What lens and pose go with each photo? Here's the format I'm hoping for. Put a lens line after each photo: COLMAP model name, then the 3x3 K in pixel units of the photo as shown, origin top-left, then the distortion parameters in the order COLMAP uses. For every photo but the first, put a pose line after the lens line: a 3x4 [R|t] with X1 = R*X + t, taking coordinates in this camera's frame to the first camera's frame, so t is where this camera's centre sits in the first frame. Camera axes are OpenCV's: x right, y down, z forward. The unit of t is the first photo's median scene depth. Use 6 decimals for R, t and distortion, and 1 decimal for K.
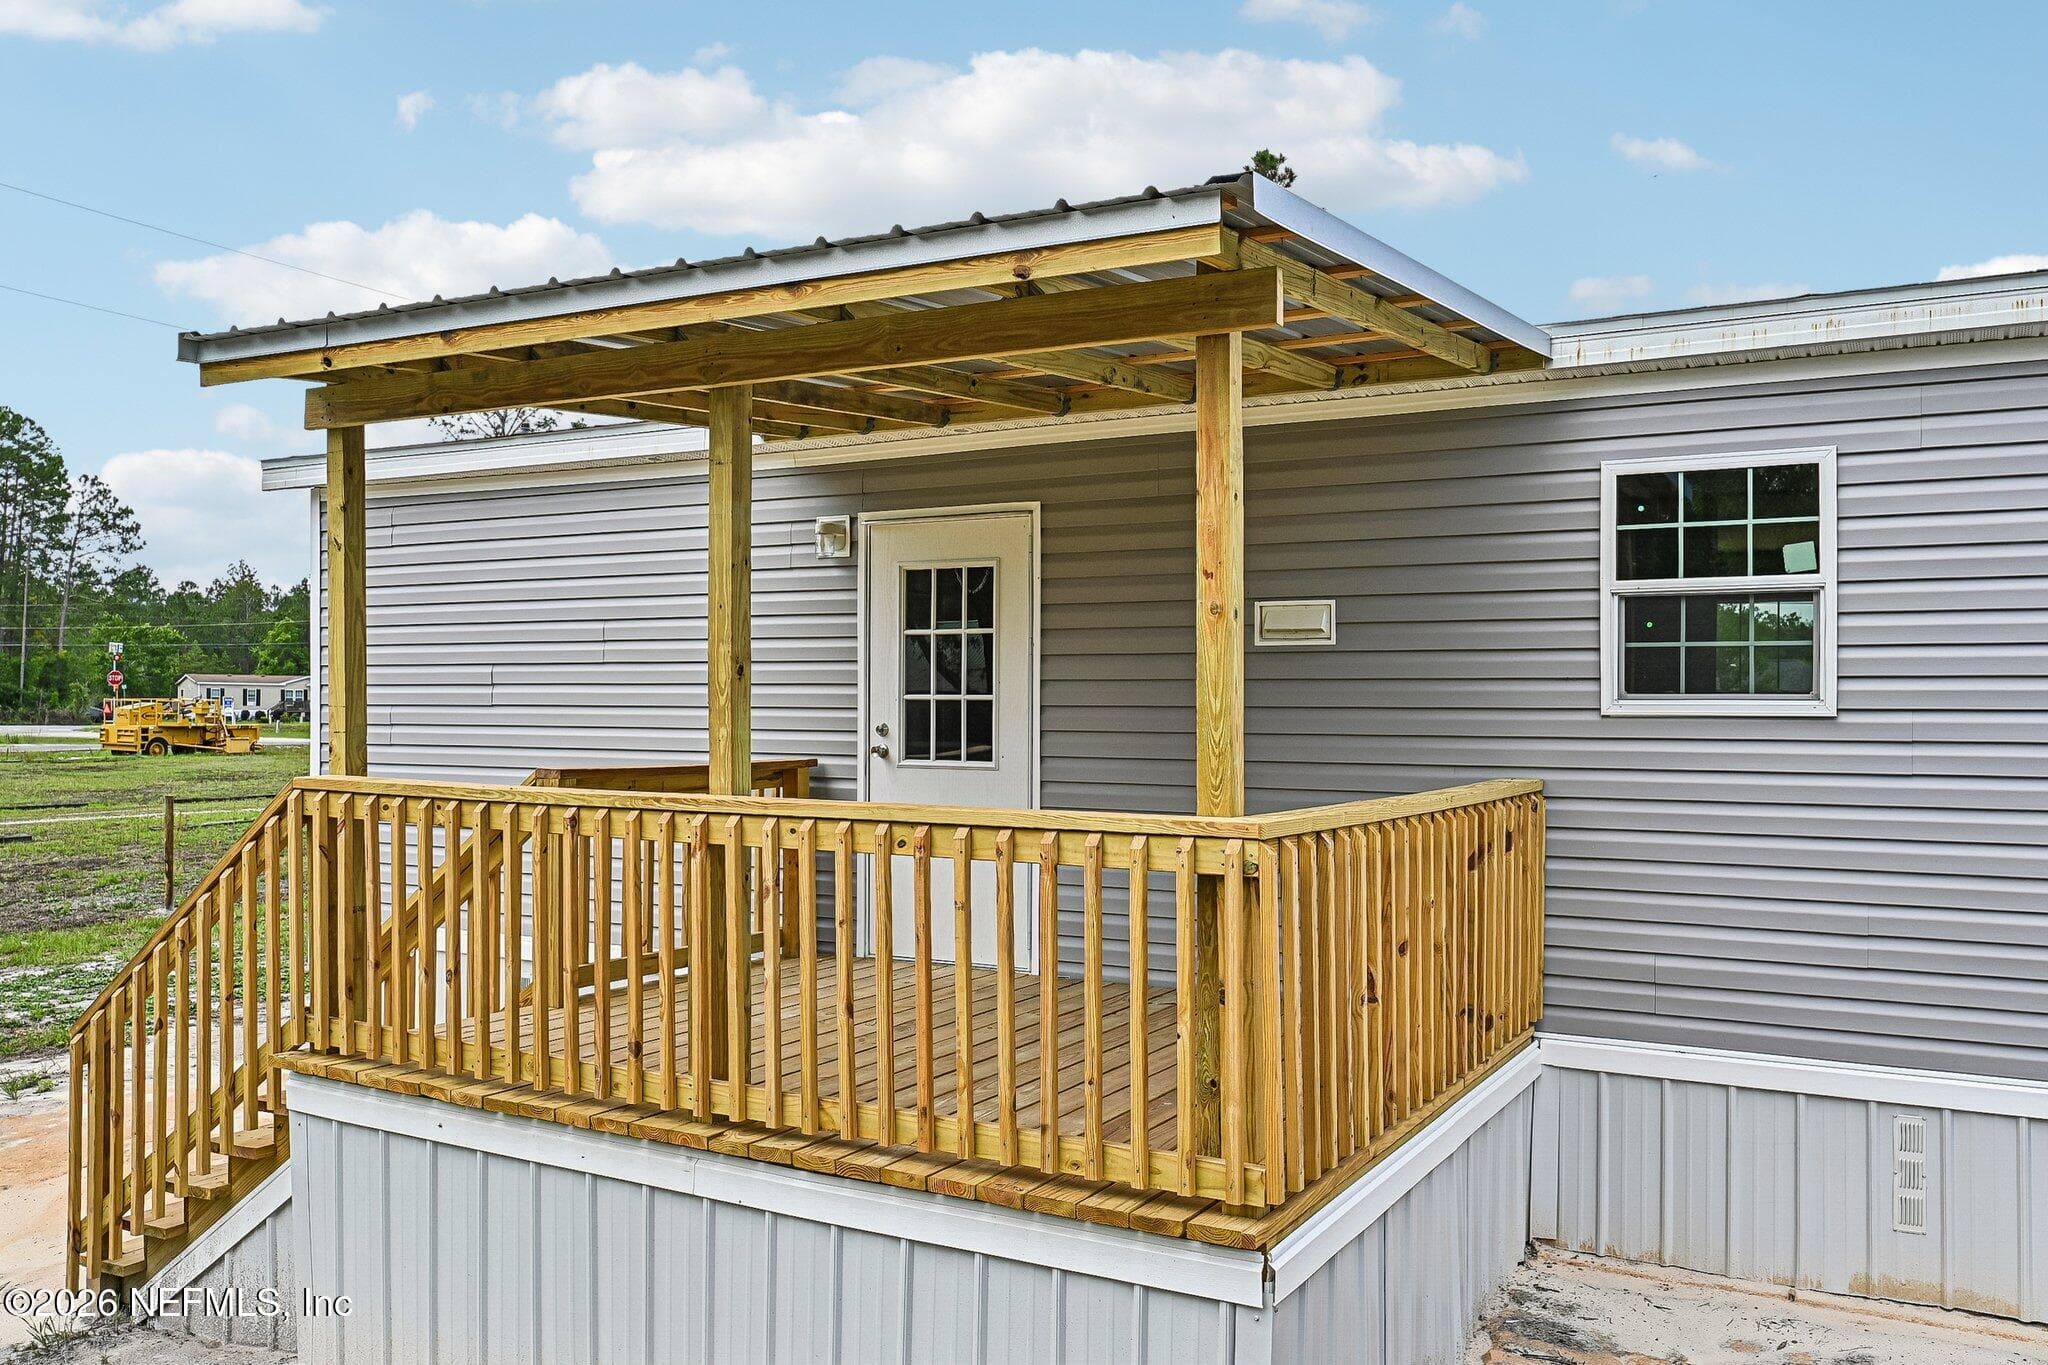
lens RADIAL K [[1781.9, 0, 1010.0], [0, 1781.9, 724.9], [0, 0, 1]] dist [-0.005496, 0.001137]
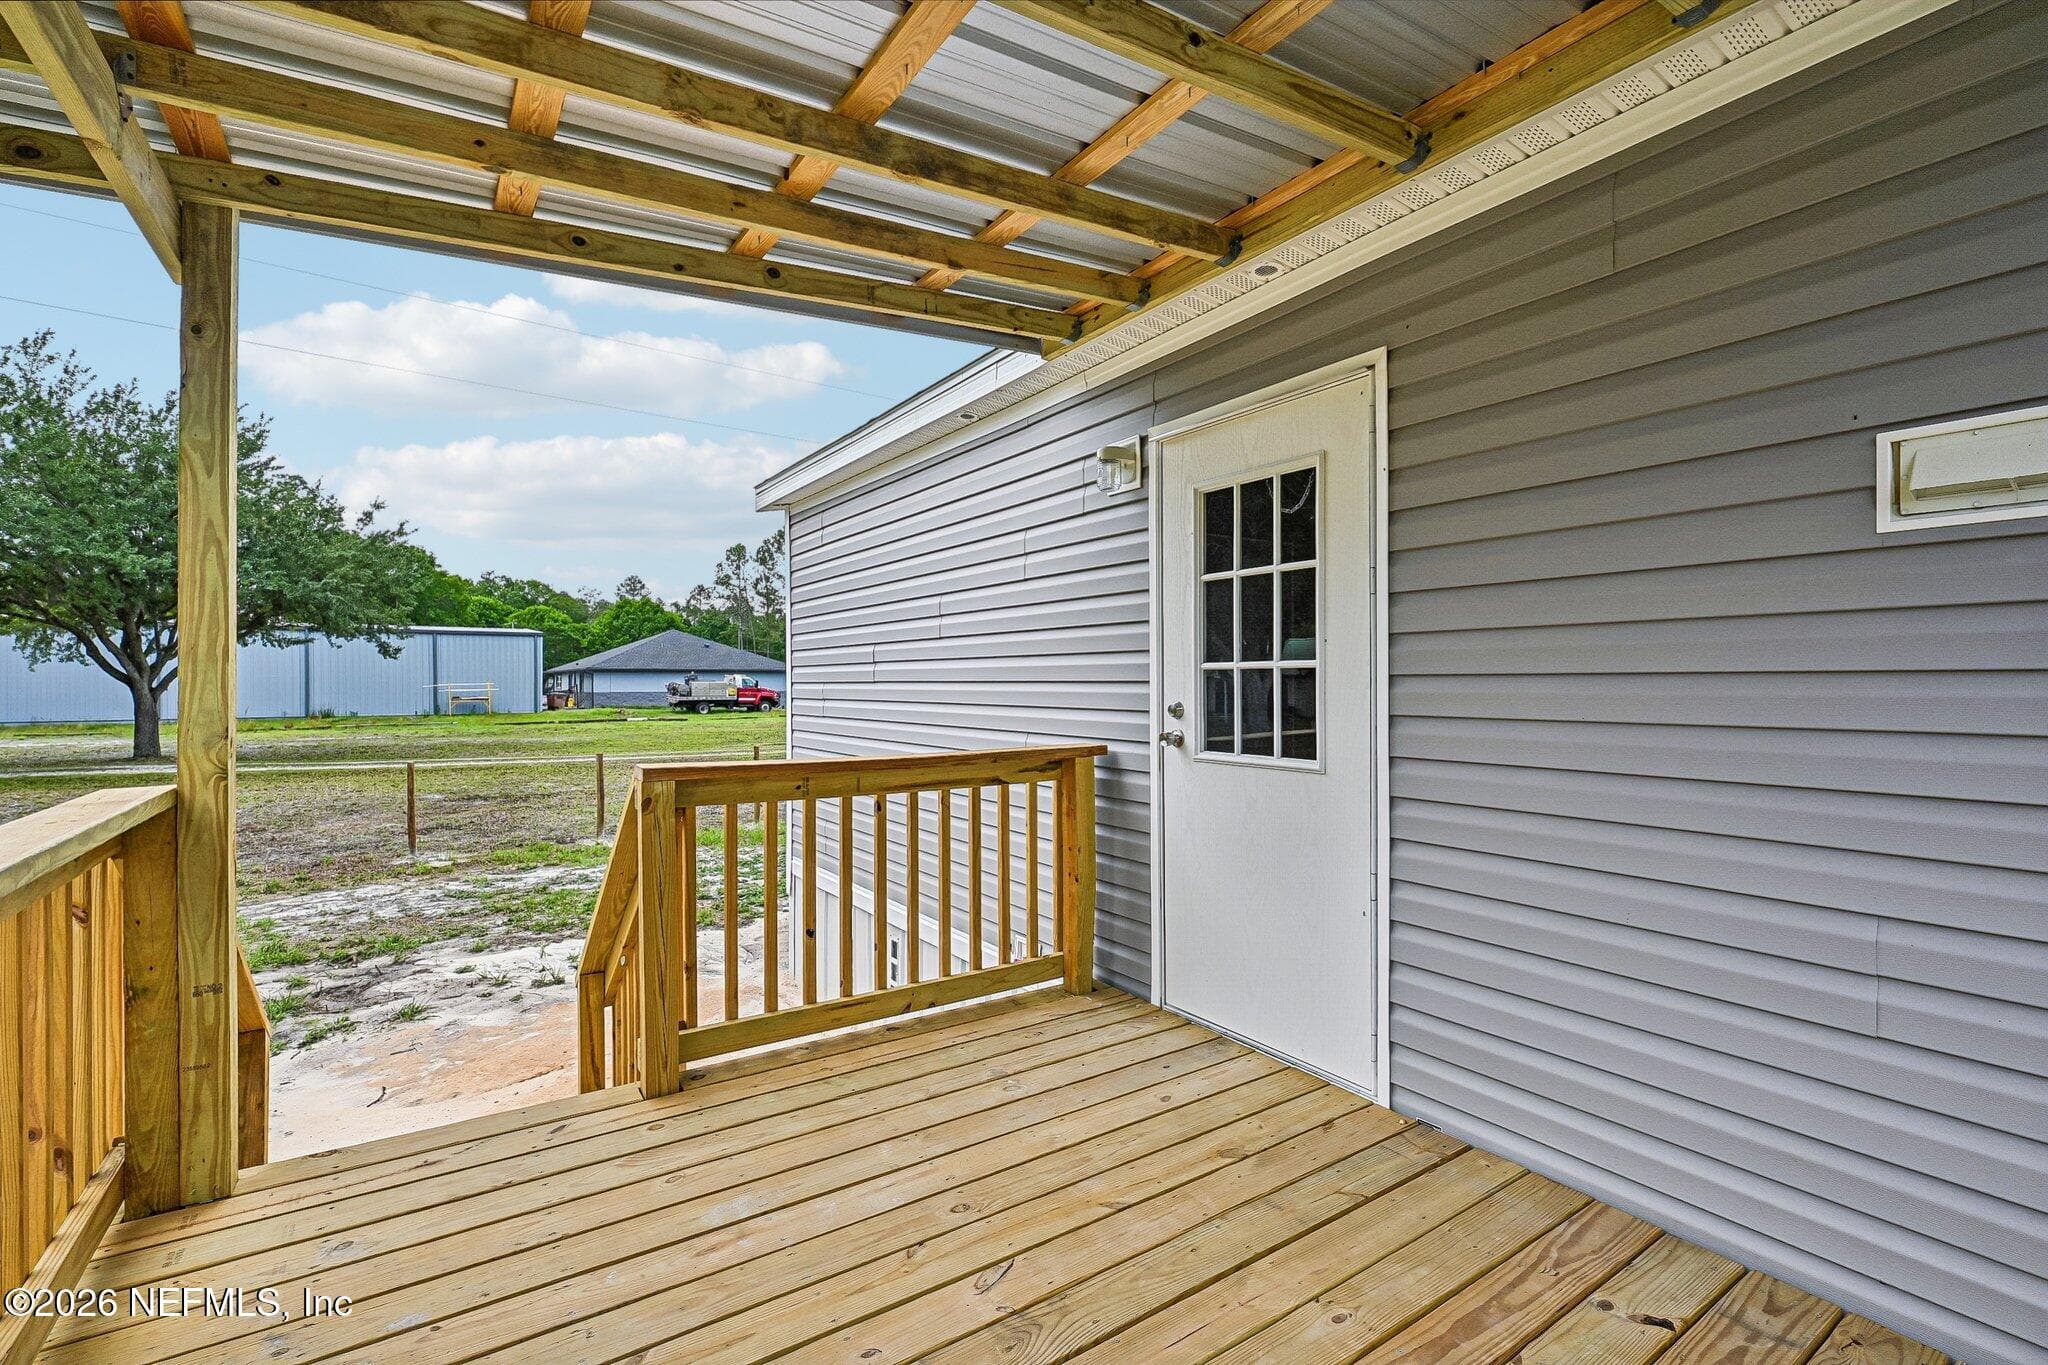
lens RADIAL K [[930.3, 0, 1023.8], [0, 930.3, 683.9], [0, 0, 1]] dist [0.010118, 0.000252]
pose [[0.894594, -0.009111, -0.446787, 0.063539], [0.006955, 0.999955, -0.006465, -0.008757], [0.446826, 0.002676, 0.894617, 0.857896]]
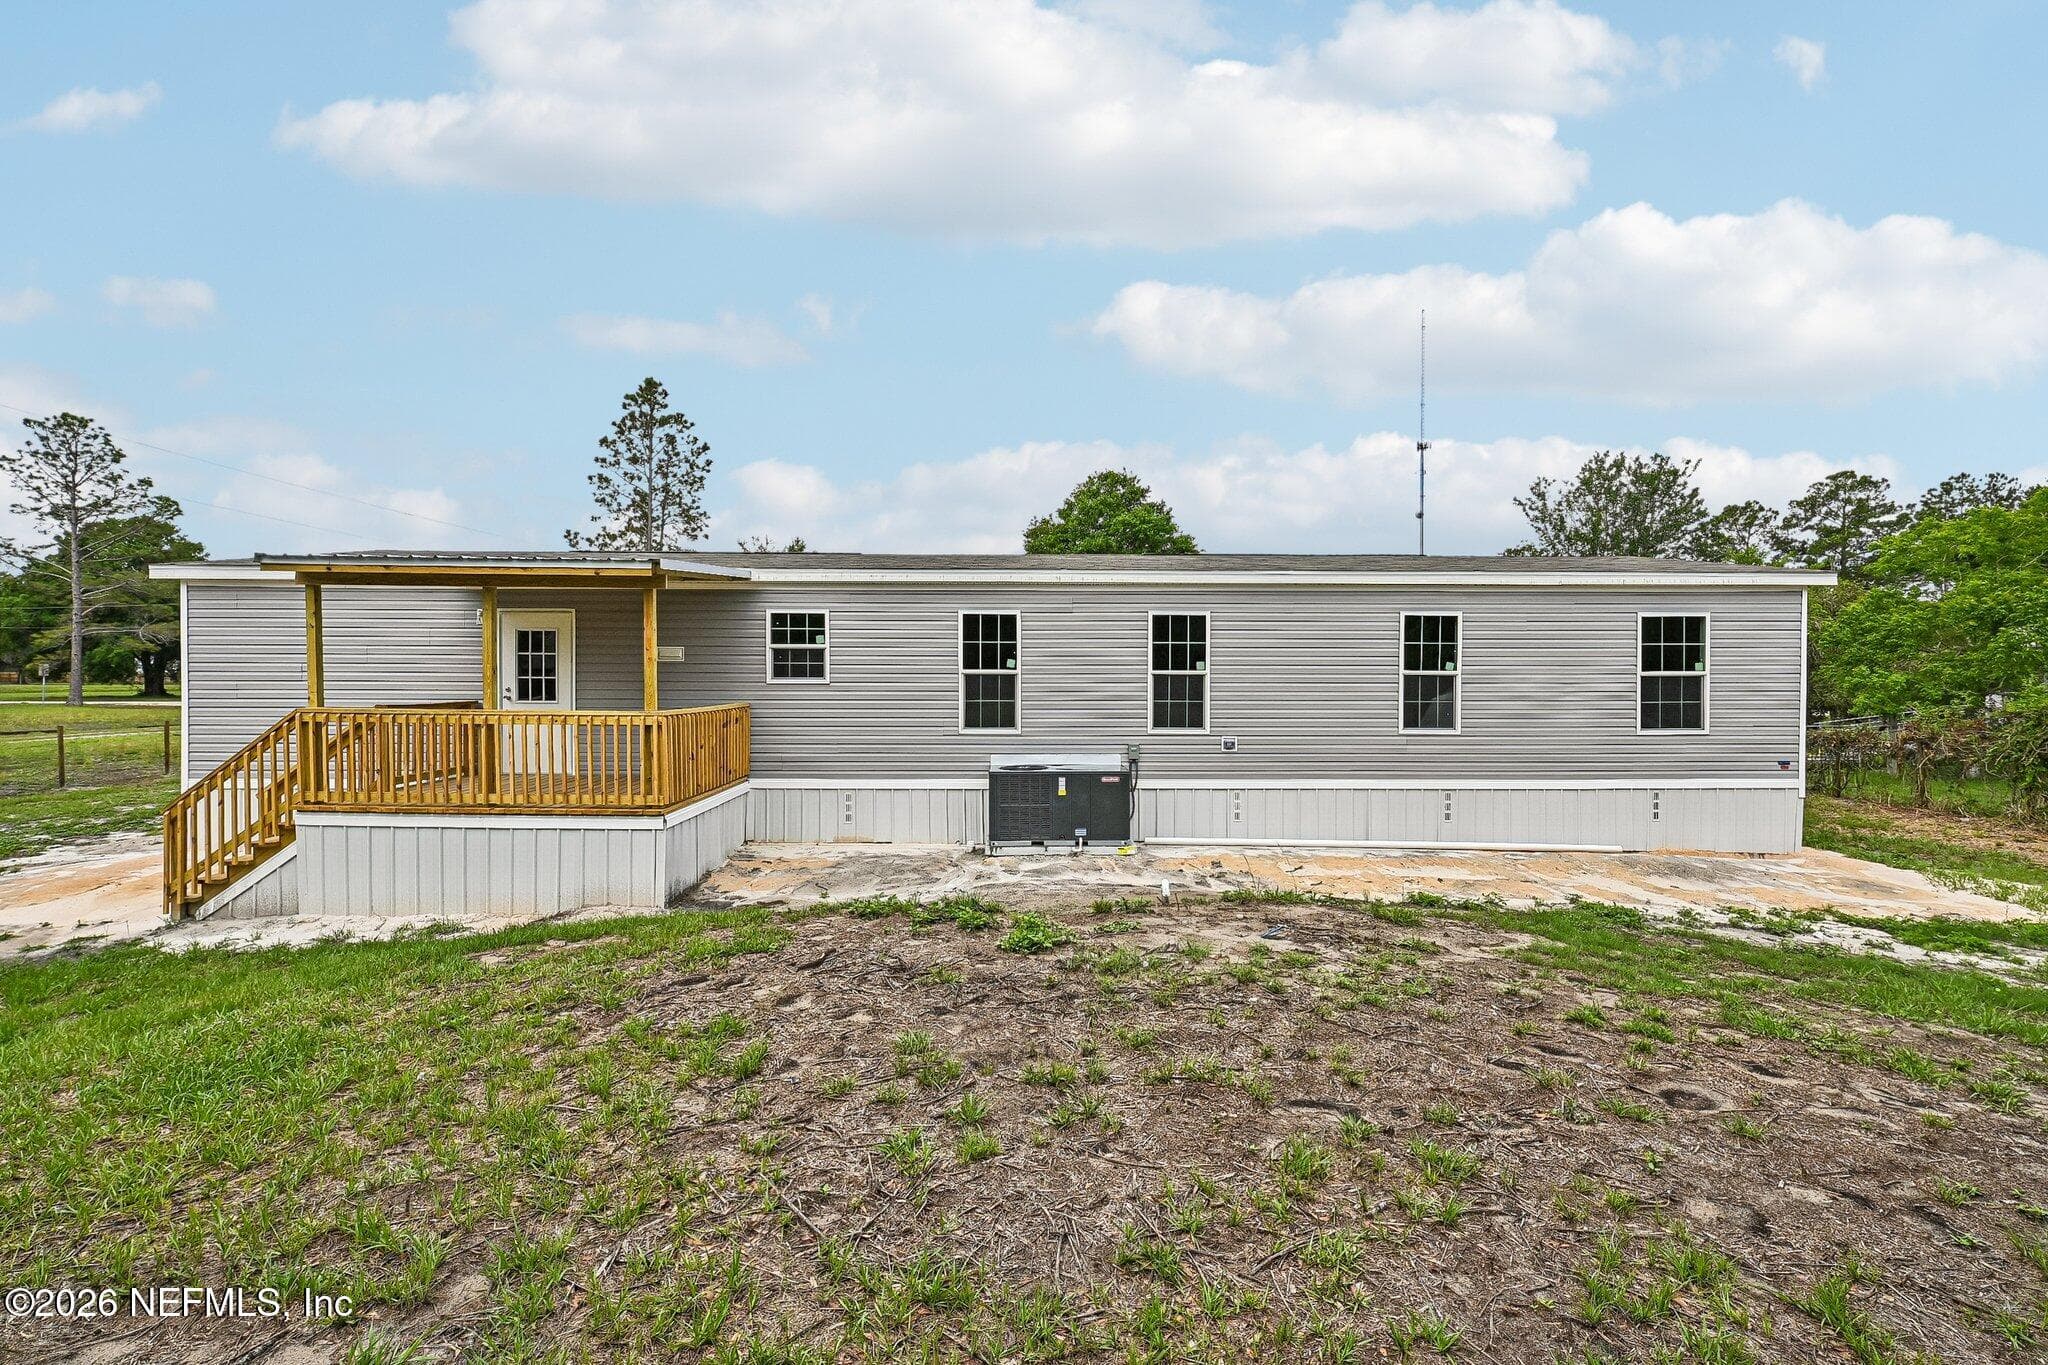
lens RADIAL K [[930.3, 0, 1031.1], [0, 930.3, 683.7], [0, 0, 1]] dist [0.010118, 0.000252]
pose [[0.863297, -0.004901, 0.504672, -0.139400], [0.004735, 0.999987, 0.001612, -0.006500], [-0.504674, 0.000998, 0.863310, -0.856184]]
